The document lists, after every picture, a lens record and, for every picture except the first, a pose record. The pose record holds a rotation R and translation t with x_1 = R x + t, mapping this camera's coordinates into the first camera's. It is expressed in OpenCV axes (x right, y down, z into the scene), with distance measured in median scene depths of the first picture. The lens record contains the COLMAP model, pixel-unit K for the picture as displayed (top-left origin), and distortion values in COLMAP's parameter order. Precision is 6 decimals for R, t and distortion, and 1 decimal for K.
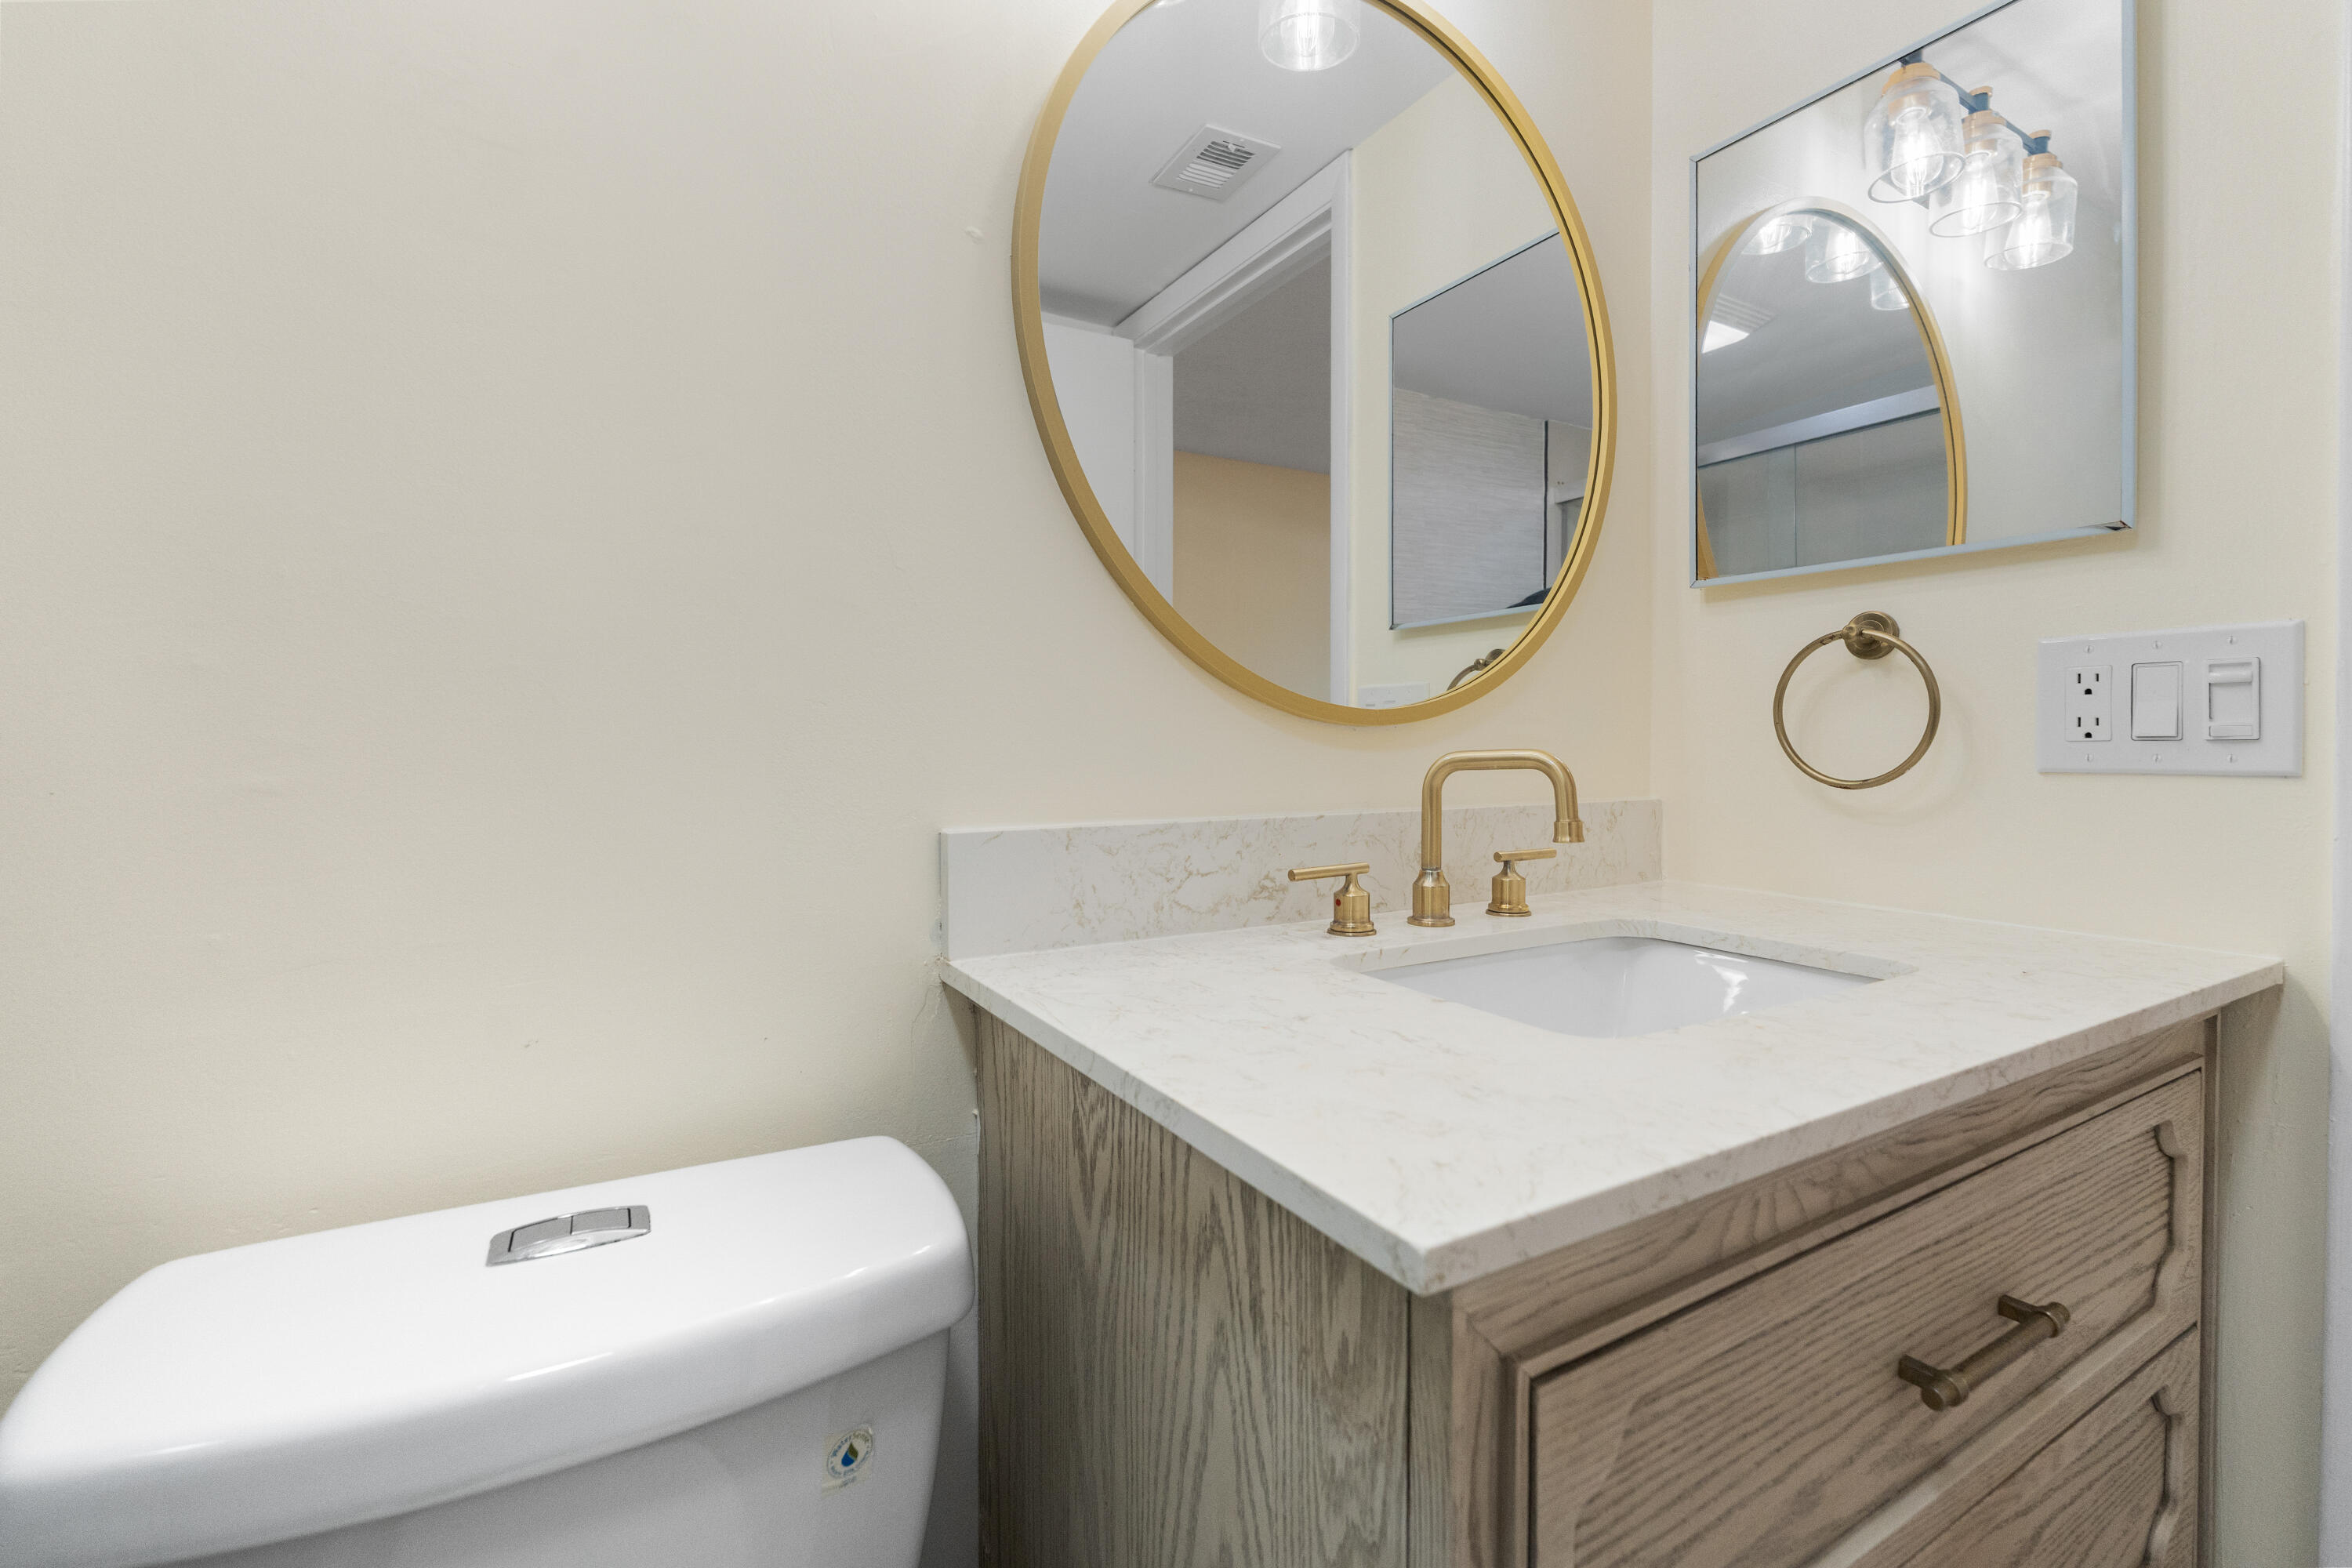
lens RADIAL K [[1017.0, 0, 1161.2], [0, 1017.0, 784.7], [0, 0, 1]] dist [-0.004196, -0.000729]
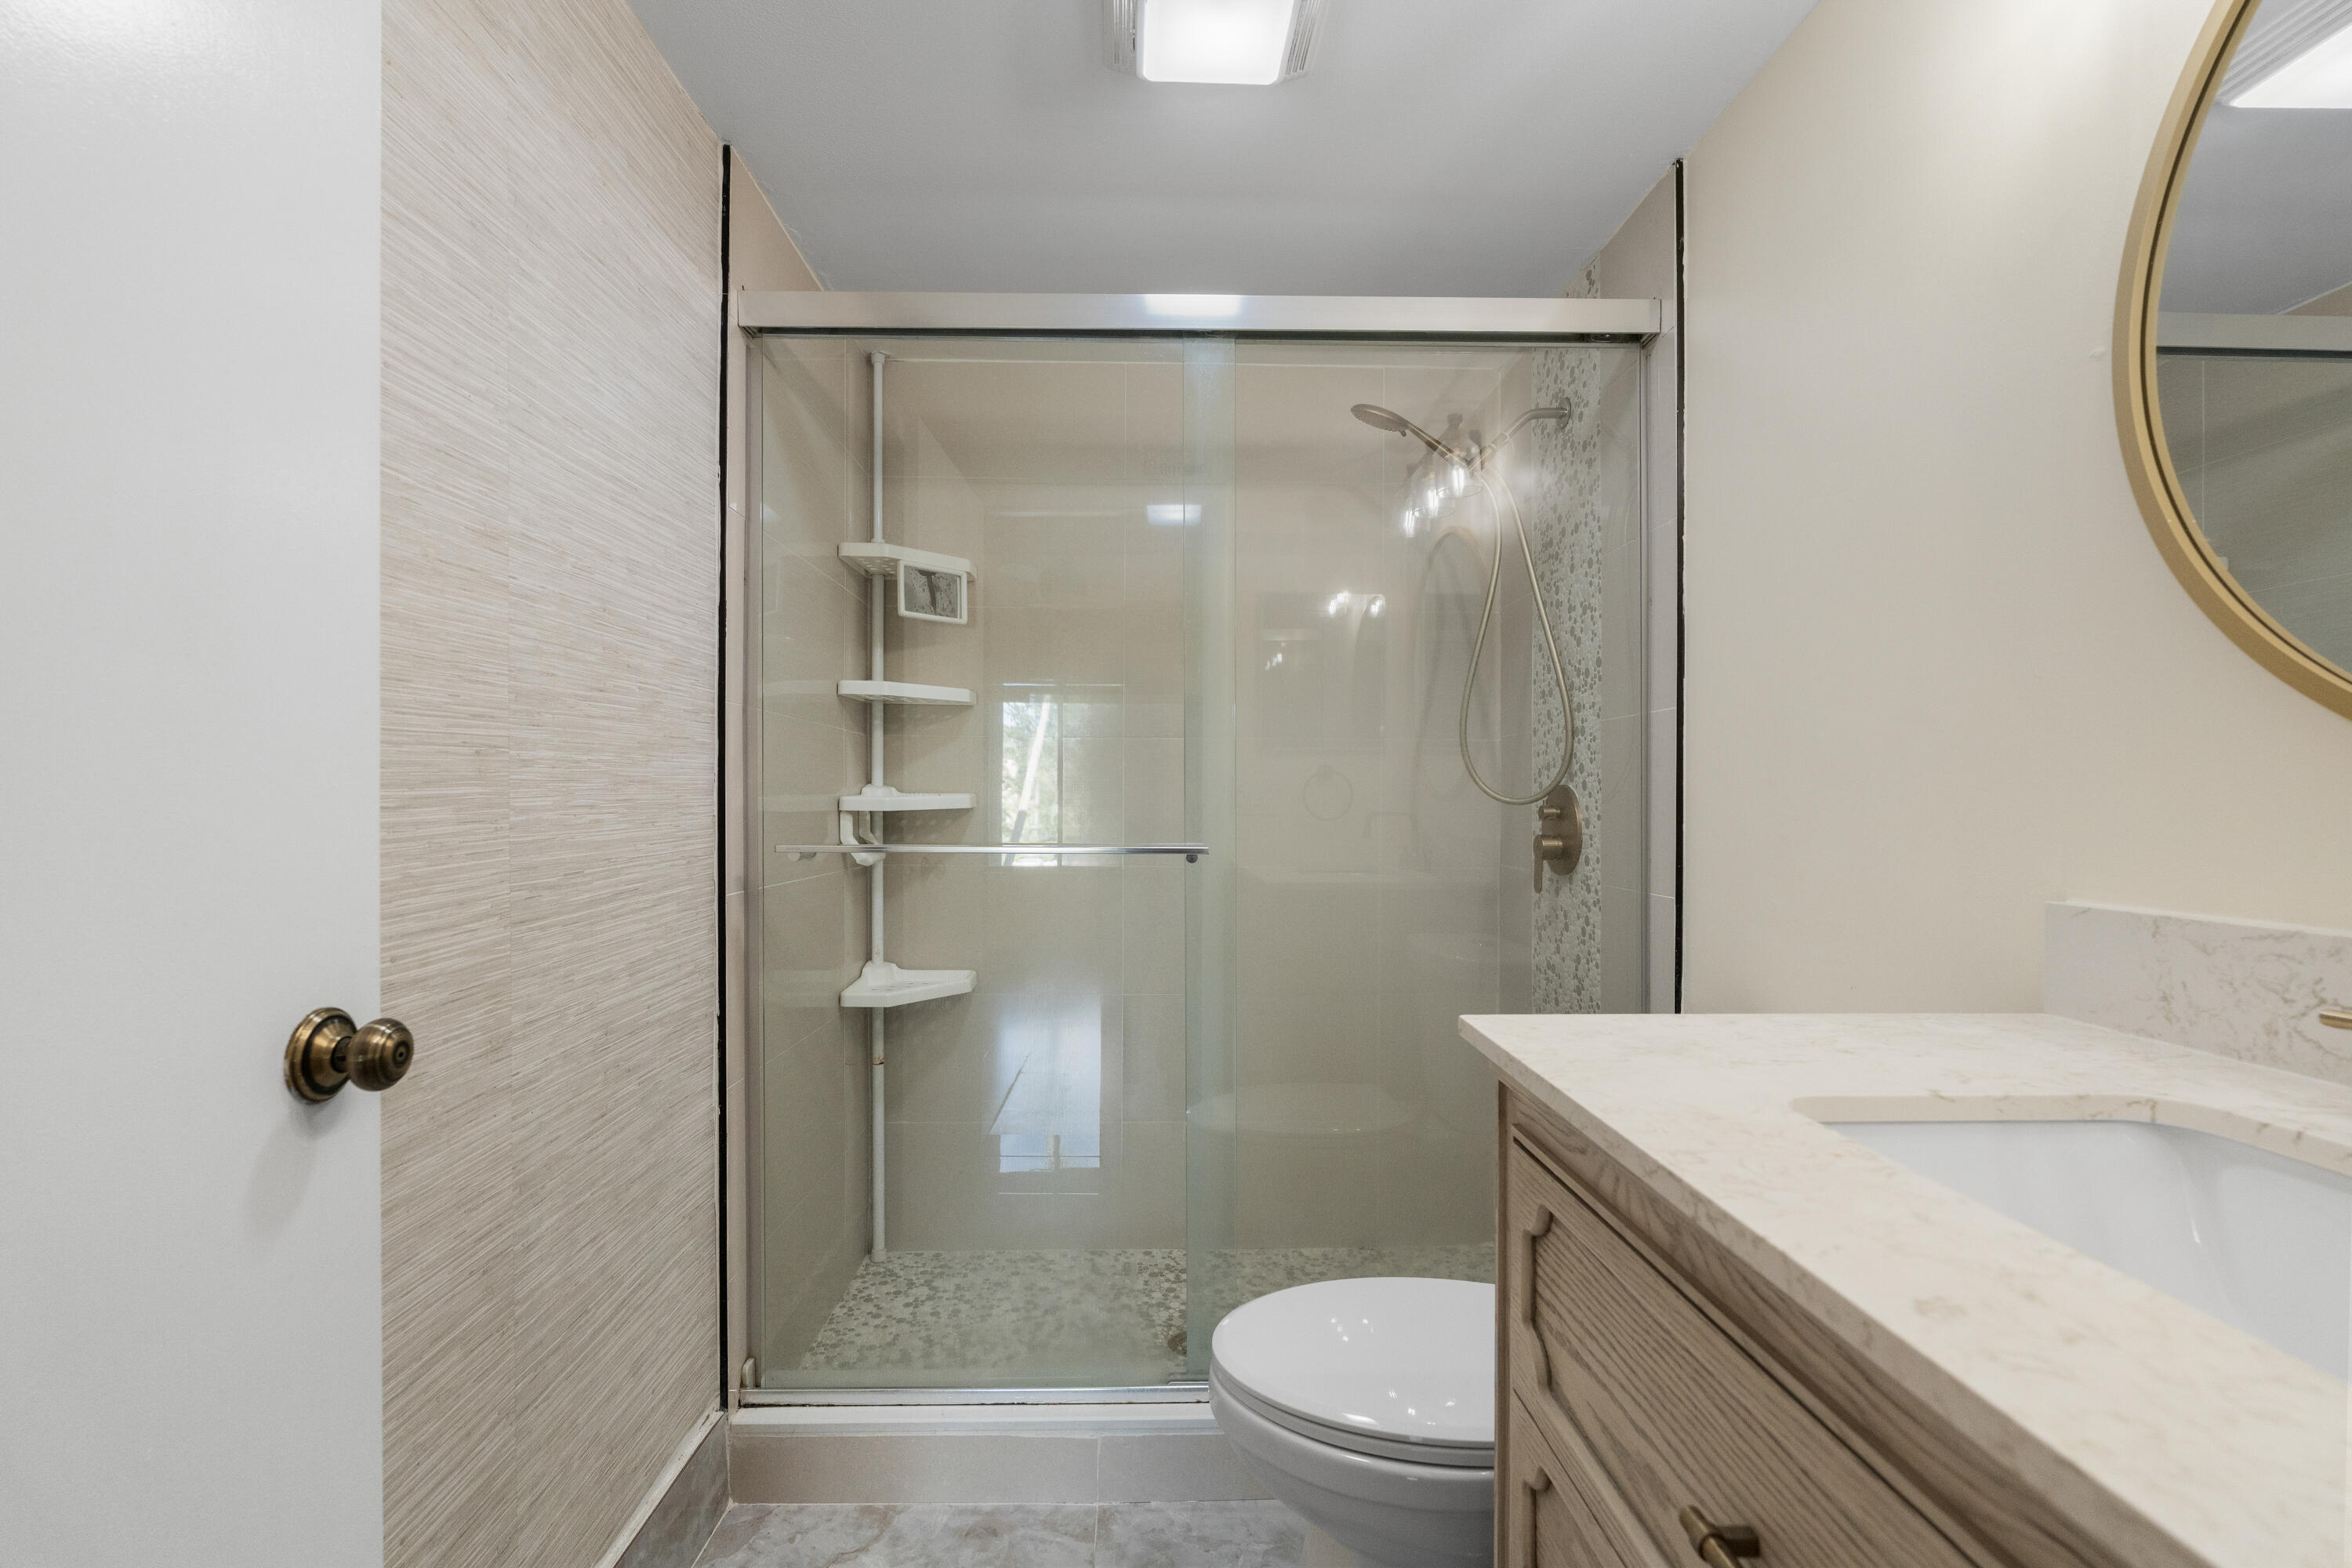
lens RADIAL K [[1017.0, 0, 1161.2], [0, 1017.0, 784.7], [0, 0, 1]] dist [-0.004196, -0.000729]
pose [[-0.485648, -0.000283, -0.874154, 1.172762], [-0.014500, 0.999865, 0.007732, -0.072965], [0.874034, 0.016431, -0.485587, 0.623973]]
